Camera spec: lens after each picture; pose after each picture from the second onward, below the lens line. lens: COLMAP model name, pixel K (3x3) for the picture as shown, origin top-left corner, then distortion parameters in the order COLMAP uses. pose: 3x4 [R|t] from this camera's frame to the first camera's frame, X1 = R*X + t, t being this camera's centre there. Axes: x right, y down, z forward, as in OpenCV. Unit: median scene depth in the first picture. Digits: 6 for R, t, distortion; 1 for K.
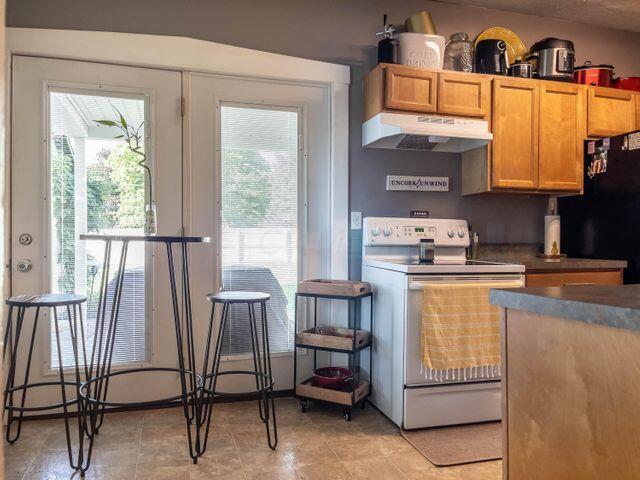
lens RADIAL K [[484.4, 0, 317.1], [0, 484.4, 244.1], [0, 0, 1]] dist [0.074958, -0.093546]
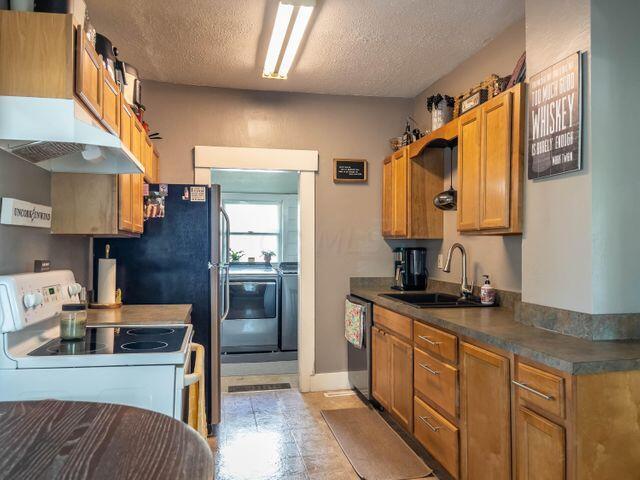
lens RADIAL K [[484.4, 0, 317.1], [0, 484.4, 244.1], [0, 0, 1]] dist [0.074958, -0.093546]
pose [[0.083693, 0.007157, 0.996466, -0.390543], [0.003573, 0.999966, -0.007482, -0.083699], [-0.996485, 0.004187, 0.083664, 0.603920]]
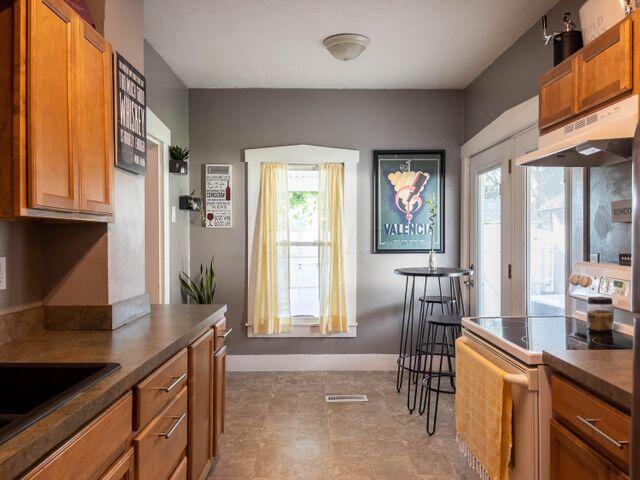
lens RADIAL K [[484.4, 0, 317.1], [0, 484.4, 244.1], [0, 0, 1]] dist [0.074958, -0.093546]
pose [[-0.279471, 0.005060, -0.960141, 0.941042], [-0.005969, 0.999958, 0.007007, -0.082619], [0.960136, 0.007690, -0.279429, 0.785232]]
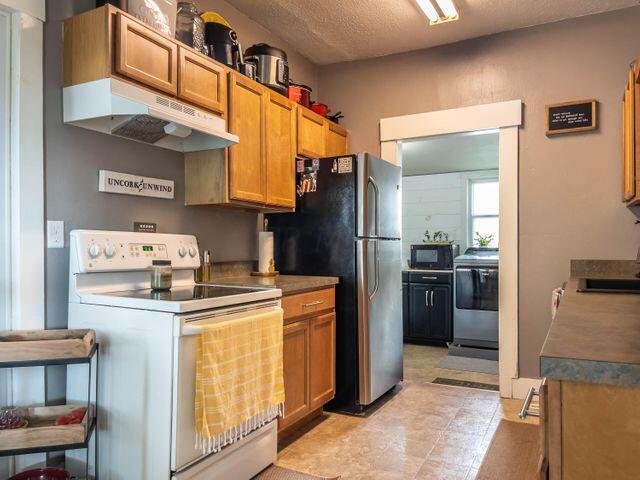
lens RADIAL K [[488.5, 0, 318.4], [0, 488.5, 253.2], [0, 0, 1]] dist [0.081066, -0.104537]
pose [[0.690250, -0.011553, 0.723479, -0.156078], [0.006839, 0.999932, 0.009442, -0.027041], [-0.723539, -0.001570, 0.690282, 0.286585]]
